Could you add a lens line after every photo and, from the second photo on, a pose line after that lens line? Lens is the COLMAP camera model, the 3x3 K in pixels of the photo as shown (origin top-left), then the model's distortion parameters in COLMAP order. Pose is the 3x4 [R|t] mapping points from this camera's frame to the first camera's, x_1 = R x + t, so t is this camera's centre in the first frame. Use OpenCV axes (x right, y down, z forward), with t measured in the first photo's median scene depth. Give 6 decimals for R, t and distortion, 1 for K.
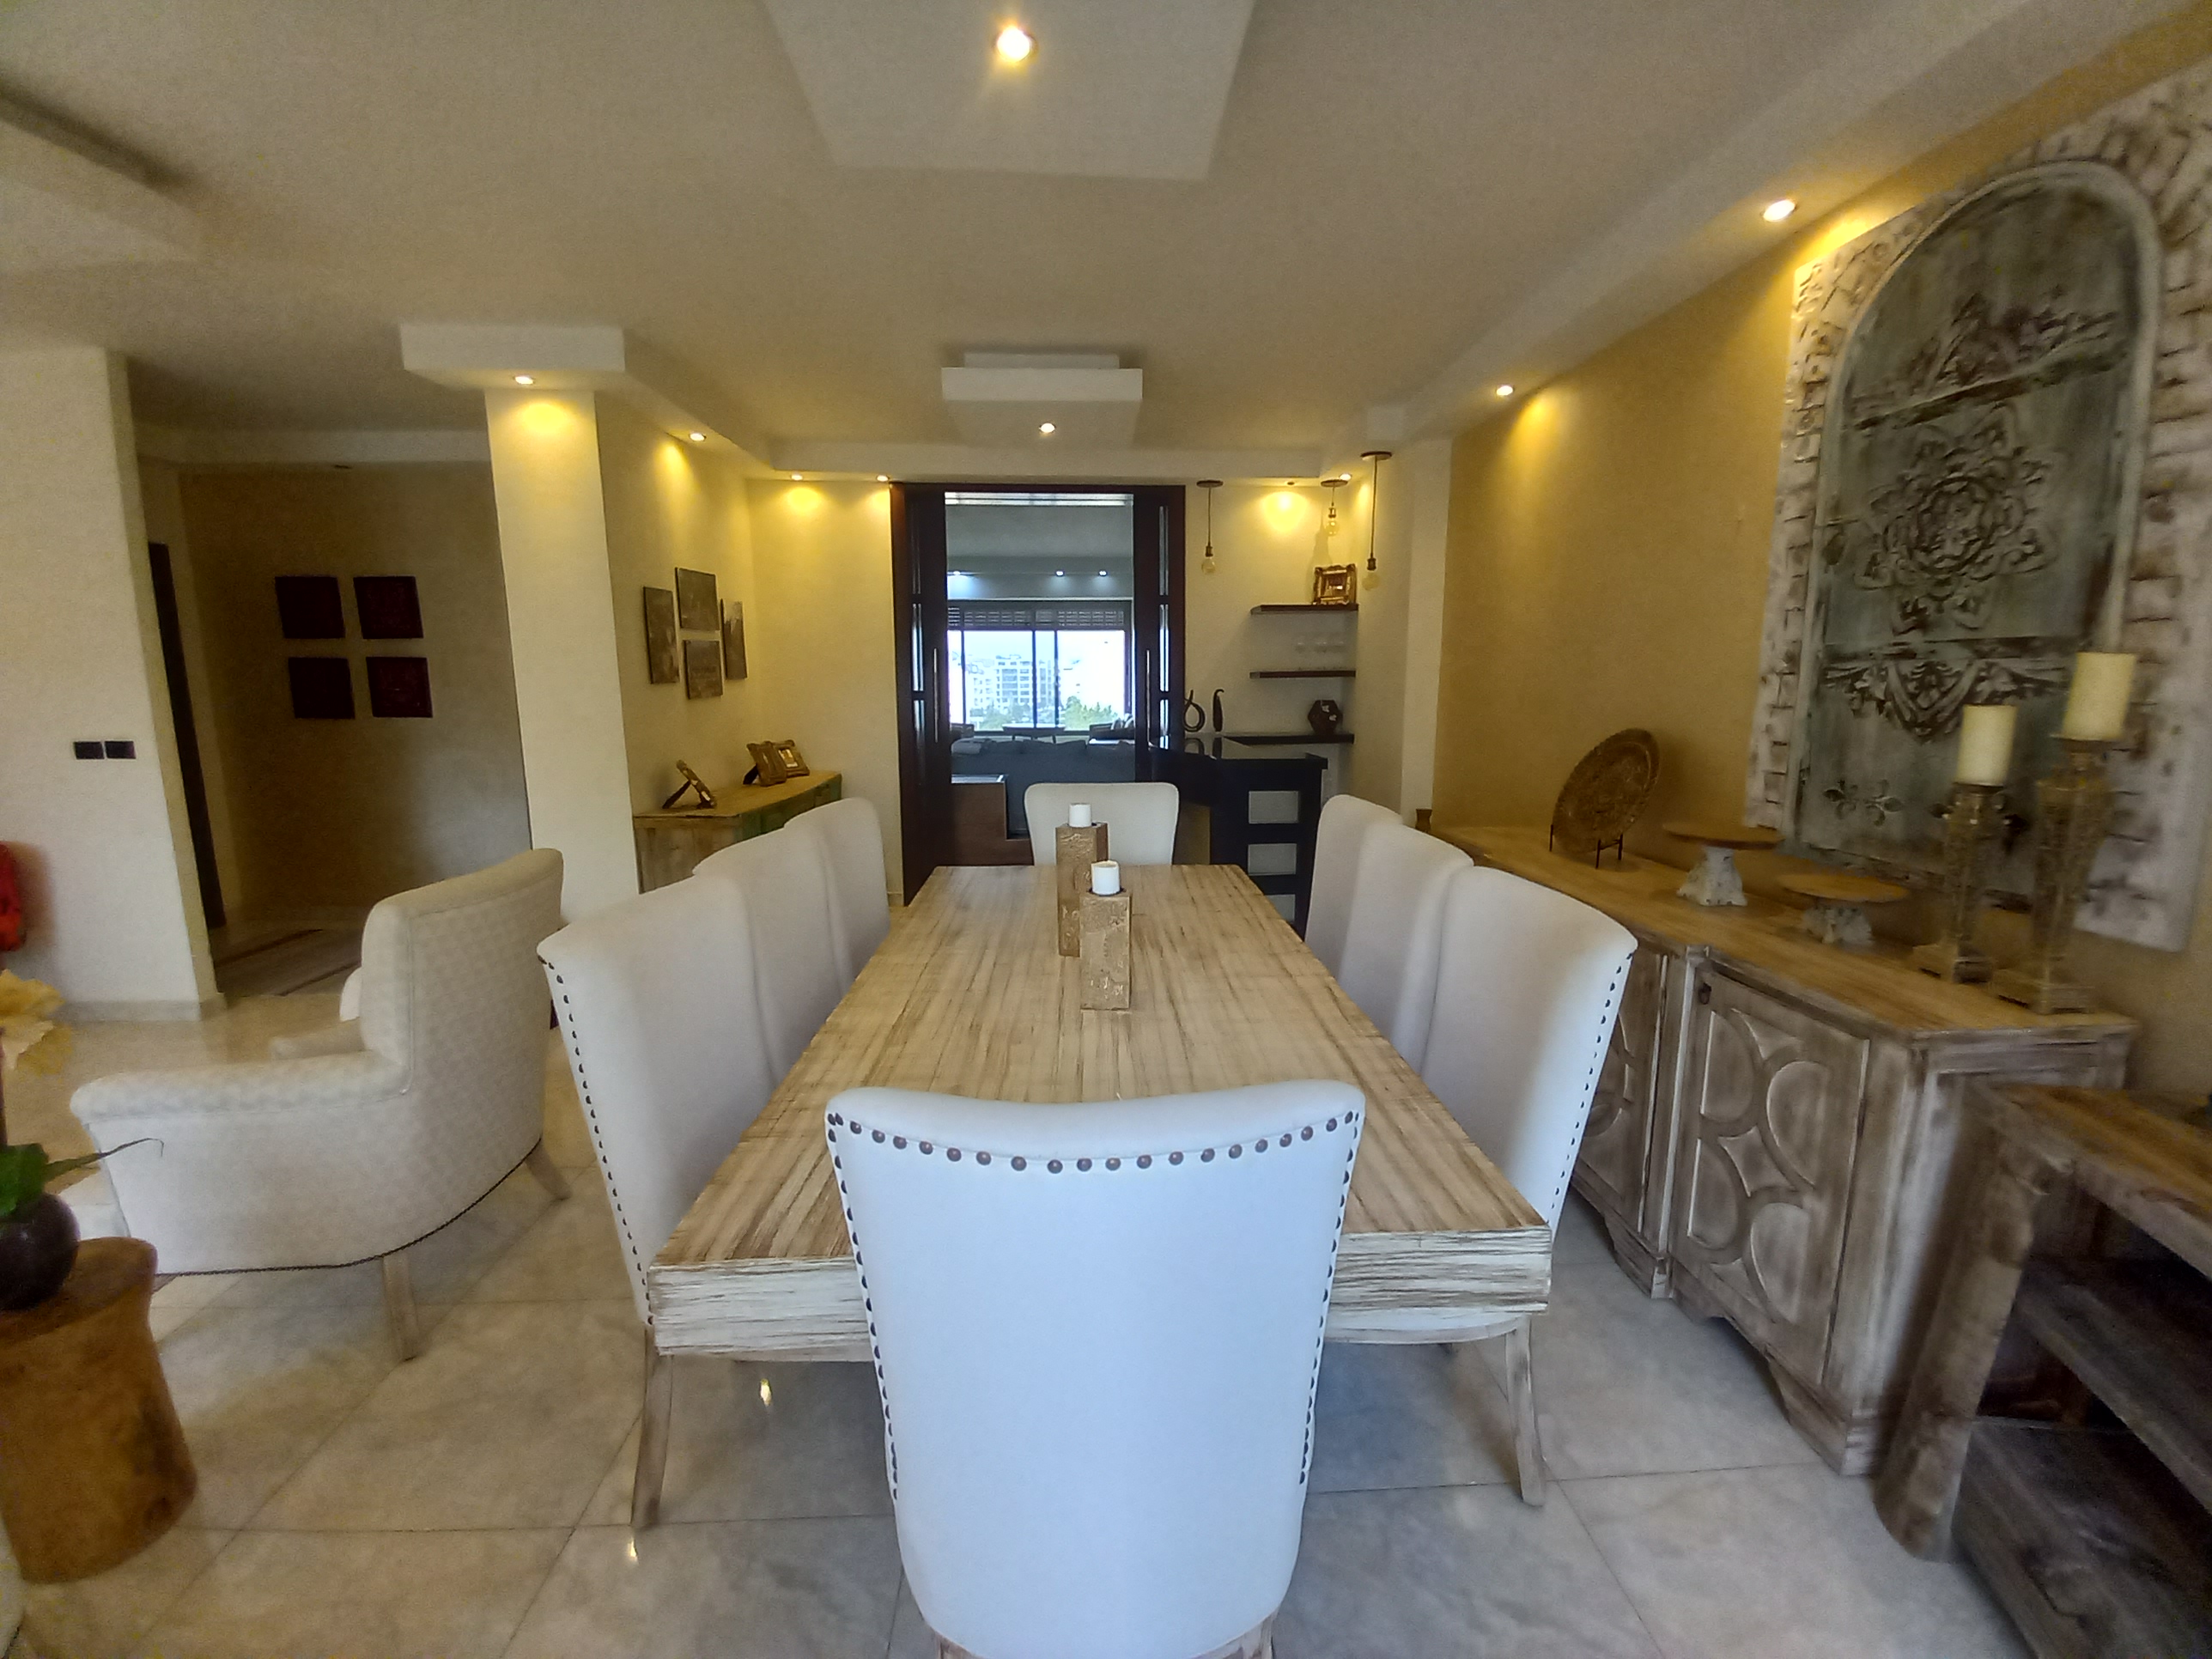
lens RADIAL K [[868.8, 0, 1106.3], [0, 868.8, 799.5], [0, 0, 1]] dist [0.026877, -0.021249]
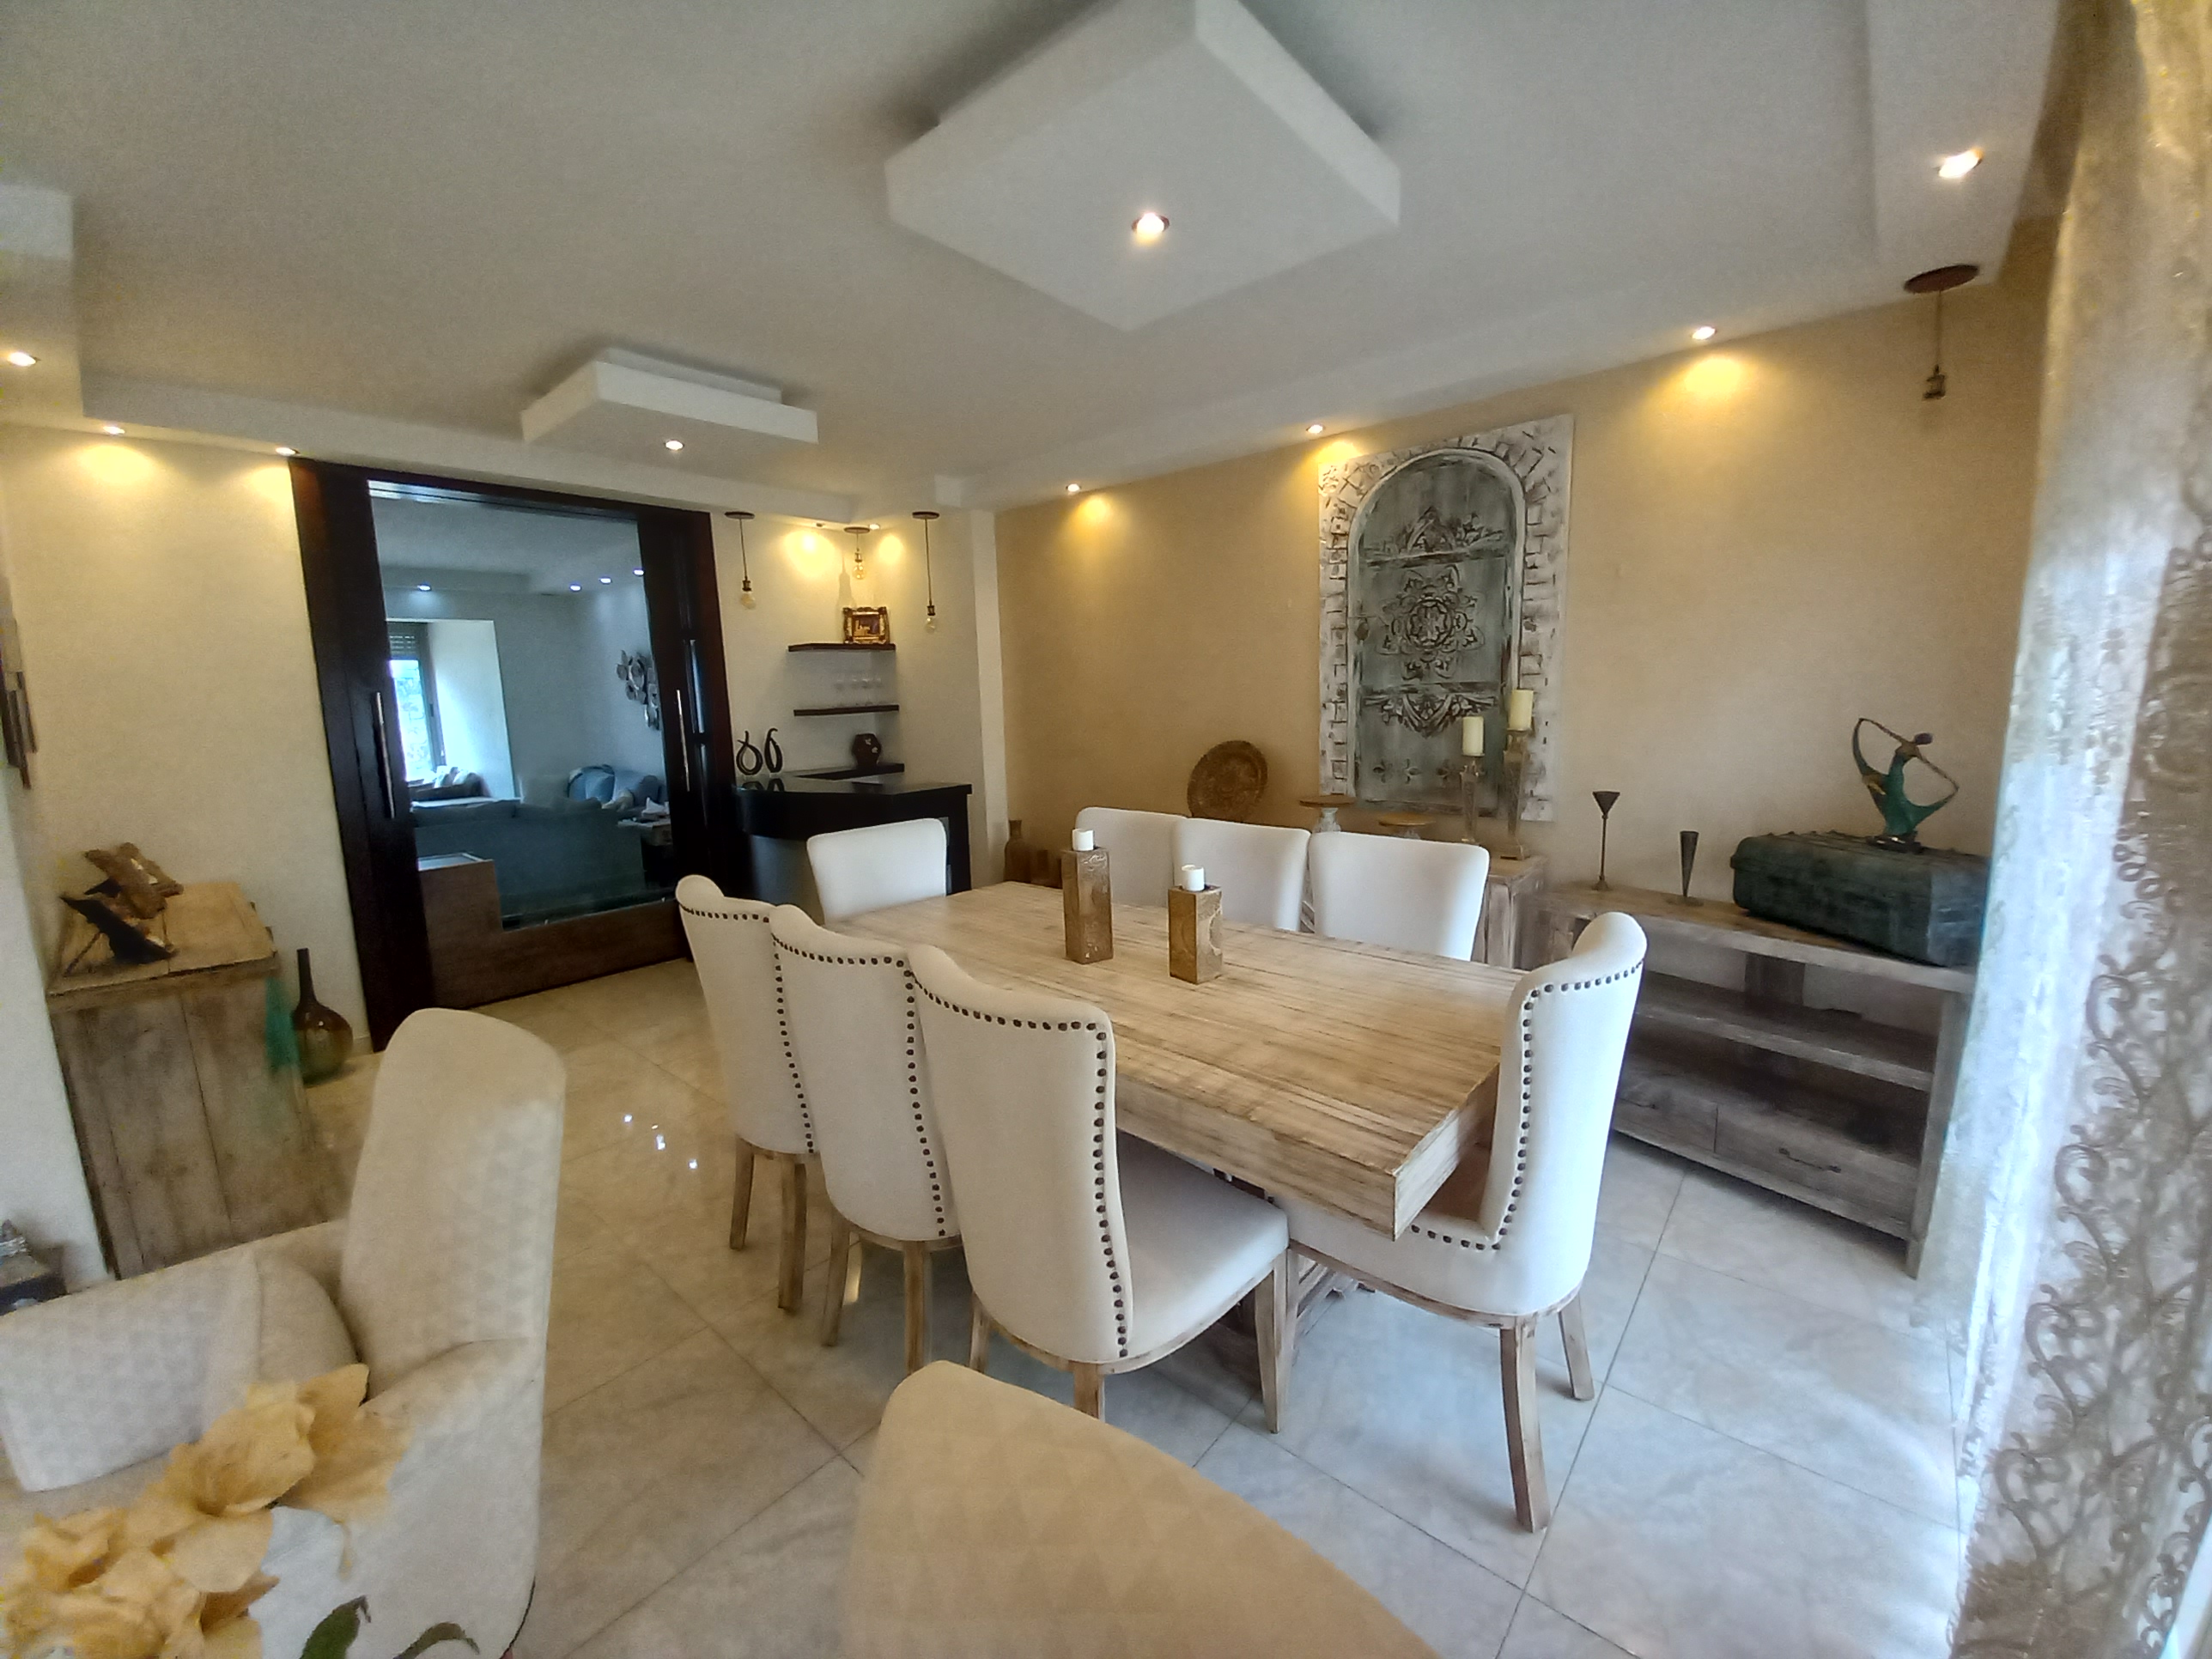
lens RADIAL K [[885.6, 0, 1098.5], [0, 885.6, 810.2], [0, 0, 1]] dist [-0.000342, -0.007044]
pose [[0.685796, -0.114294, 0.718763, -0.839150], [0.129956, 0.990951, 0.033581, -0.057428], [-0.716097, 0.070378, 0.694444, 0.166407]]
